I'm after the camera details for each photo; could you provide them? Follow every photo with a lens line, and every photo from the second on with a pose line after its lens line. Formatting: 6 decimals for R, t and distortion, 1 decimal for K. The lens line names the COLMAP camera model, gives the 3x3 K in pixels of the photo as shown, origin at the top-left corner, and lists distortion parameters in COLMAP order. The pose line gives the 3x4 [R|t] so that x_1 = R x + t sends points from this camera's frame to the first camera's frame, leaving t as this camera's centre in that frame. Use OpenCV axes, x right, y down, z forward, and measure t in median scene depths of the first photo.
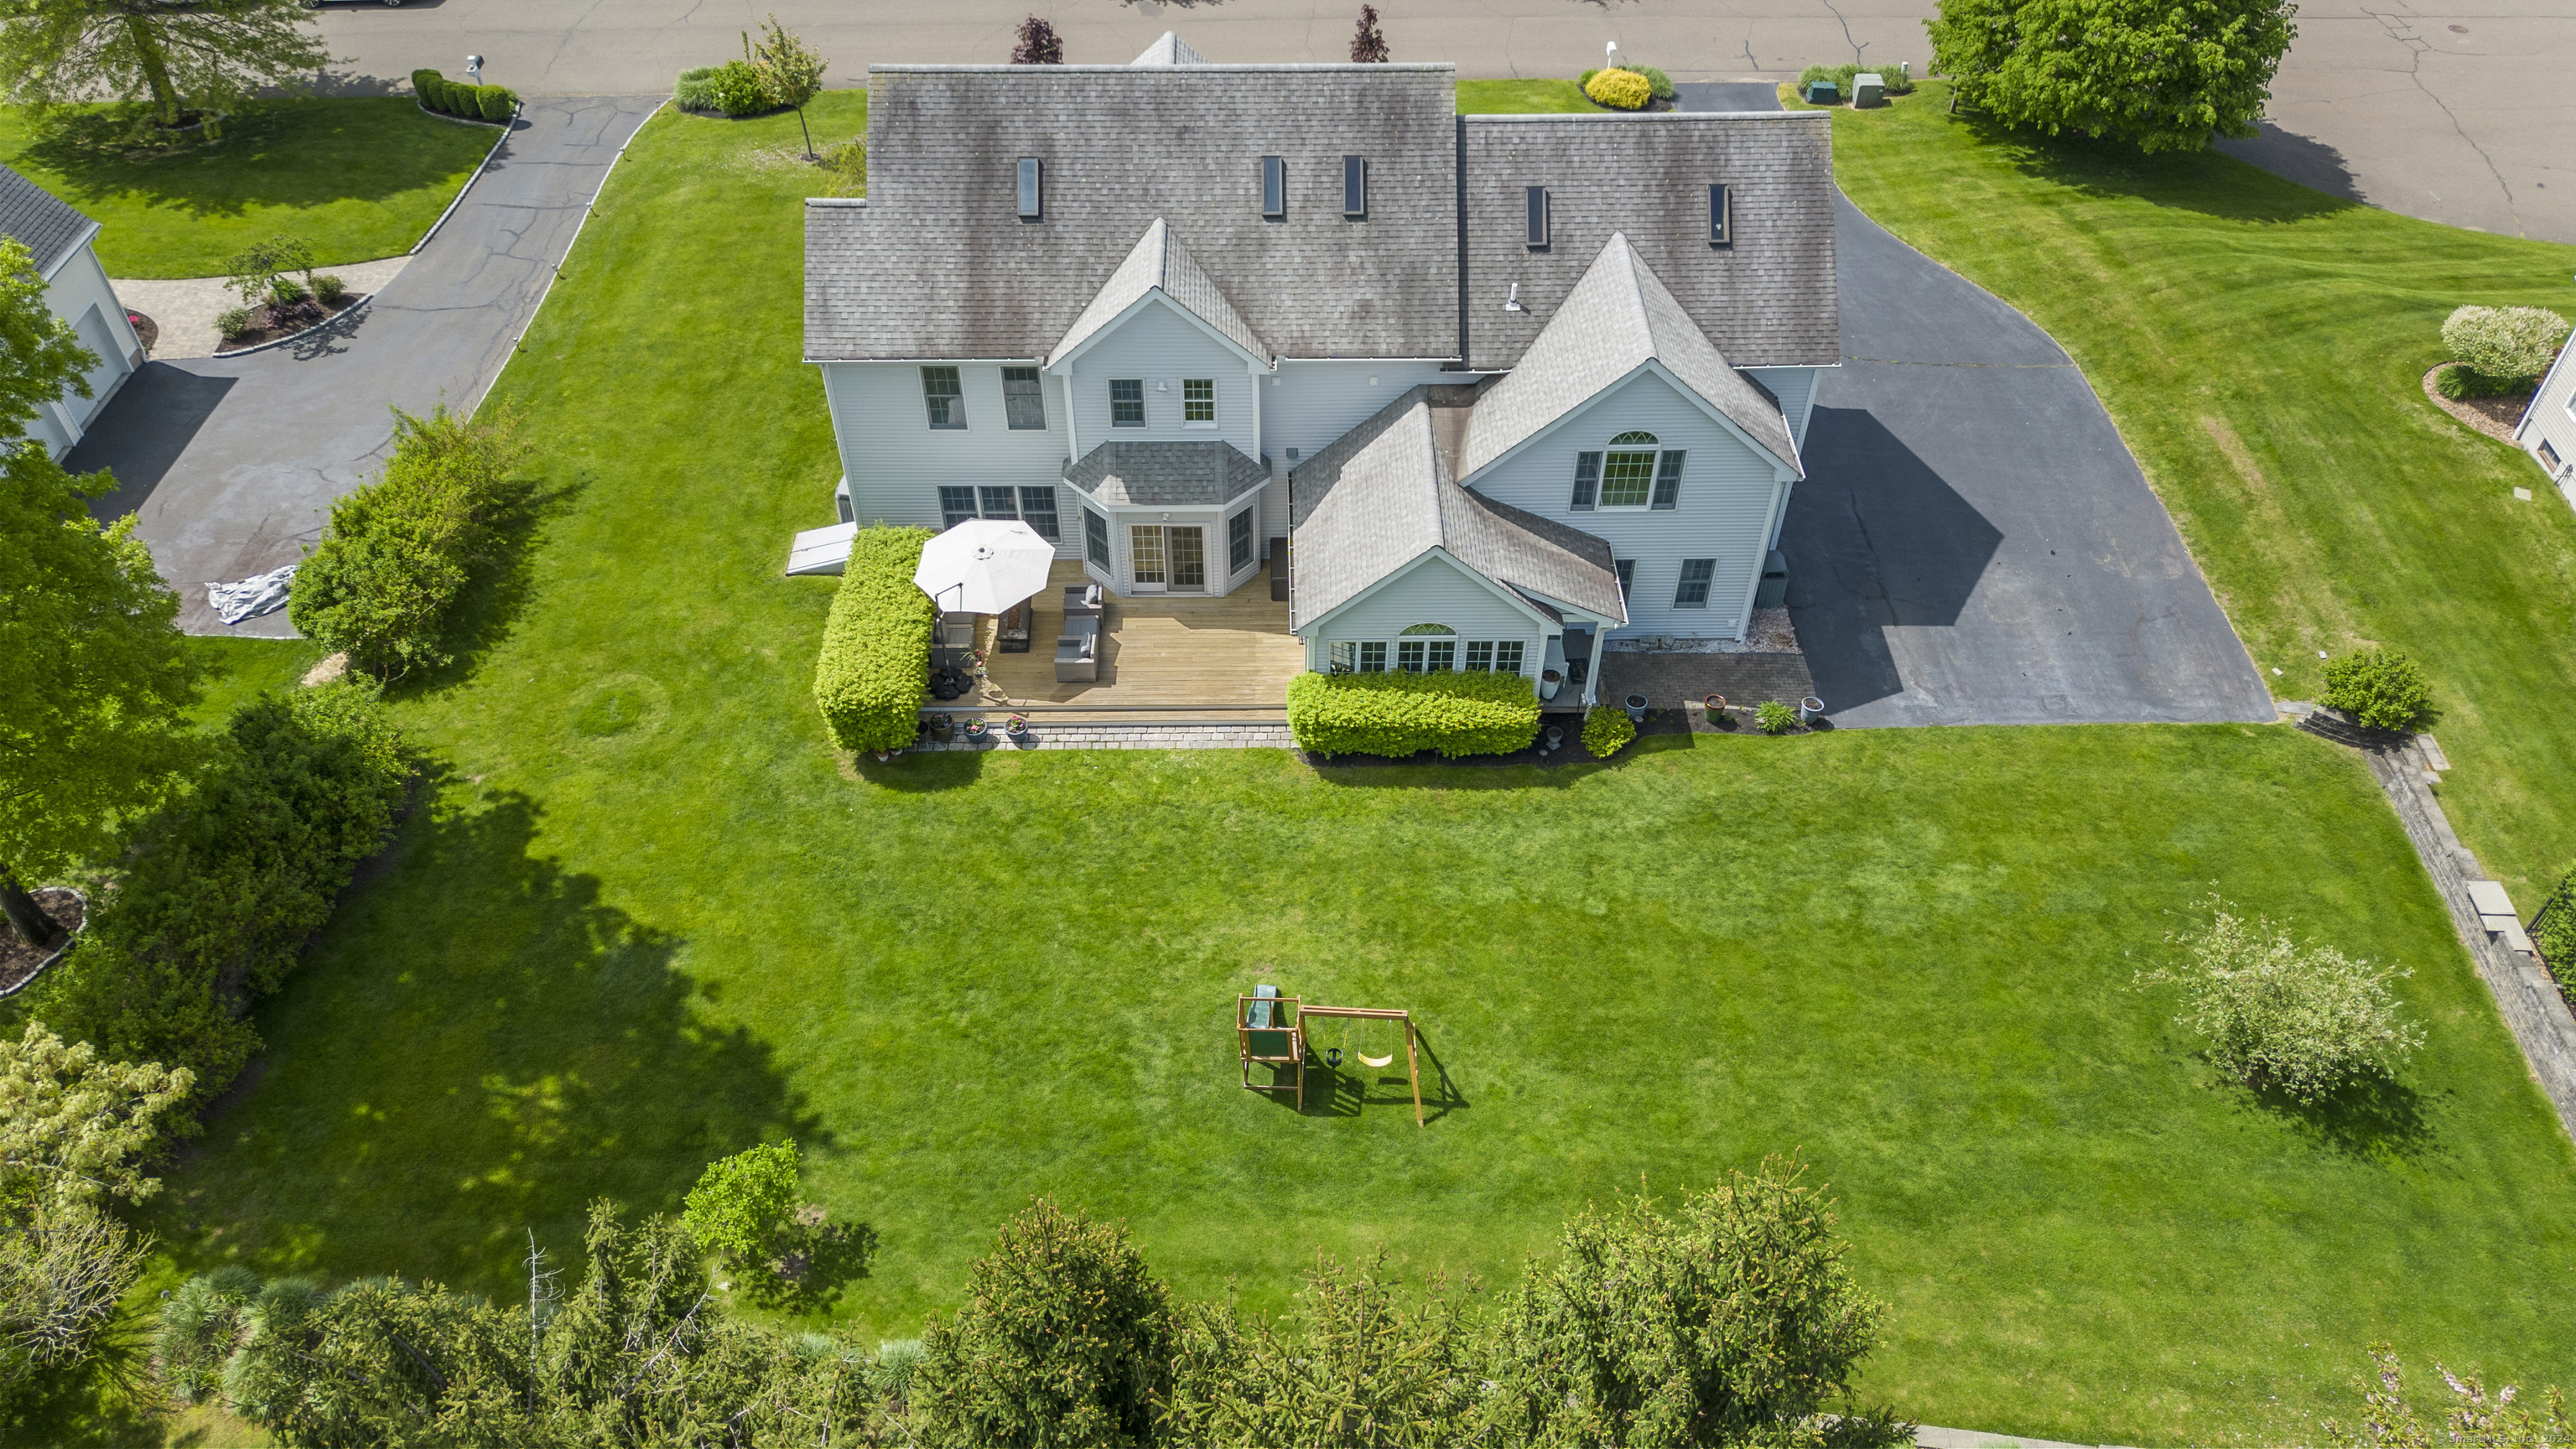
lens RADIAL K [[1805.7, 0, 1272.7], [0, 1805.7, 729.7], [0, 0, 1]] dist [0.057339, -0.027462]
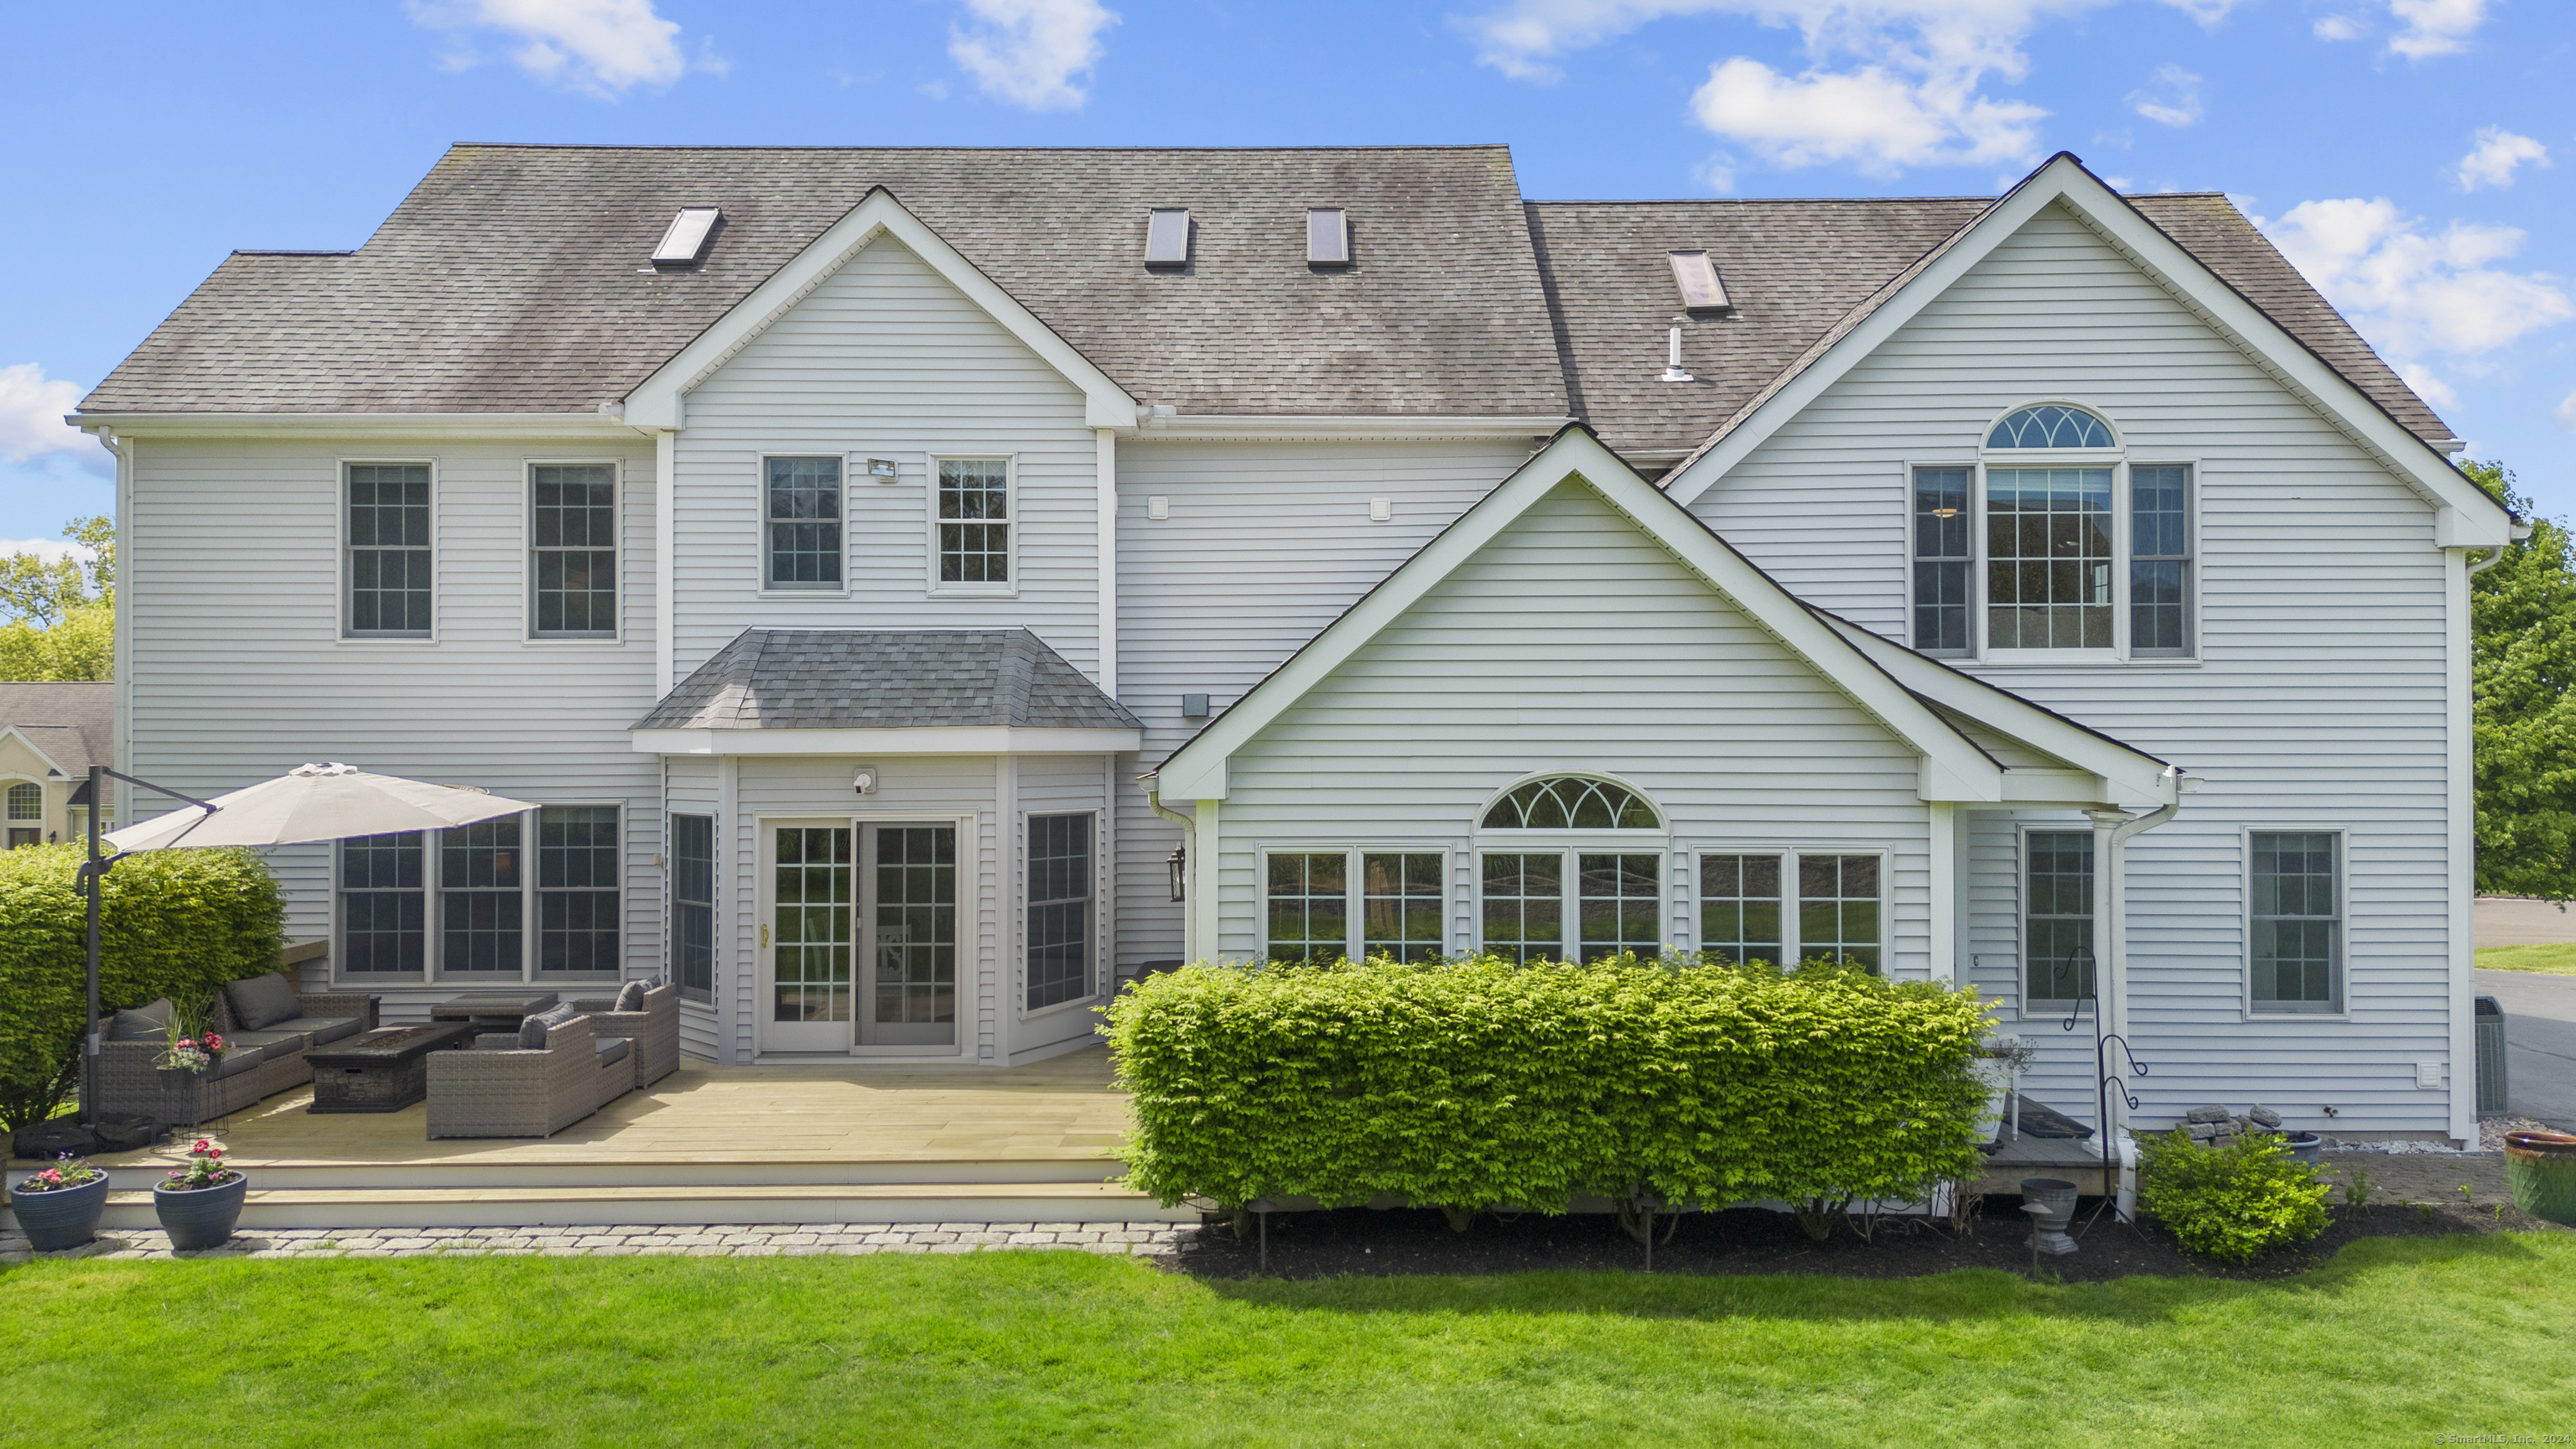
lens RADIAL K [[1805.7, 0, 1291.5], [0, 1805.7, 733.1], [0, 0, 1]] dist [0.057339, -0.027462]
pose [[0.999968, -0.000545, -0.008022, 0.038344], [-0.005317, 0.703594, -0.710582, 0.158617], [0.006031, 0.710602, 0.703568, 0.744695]]
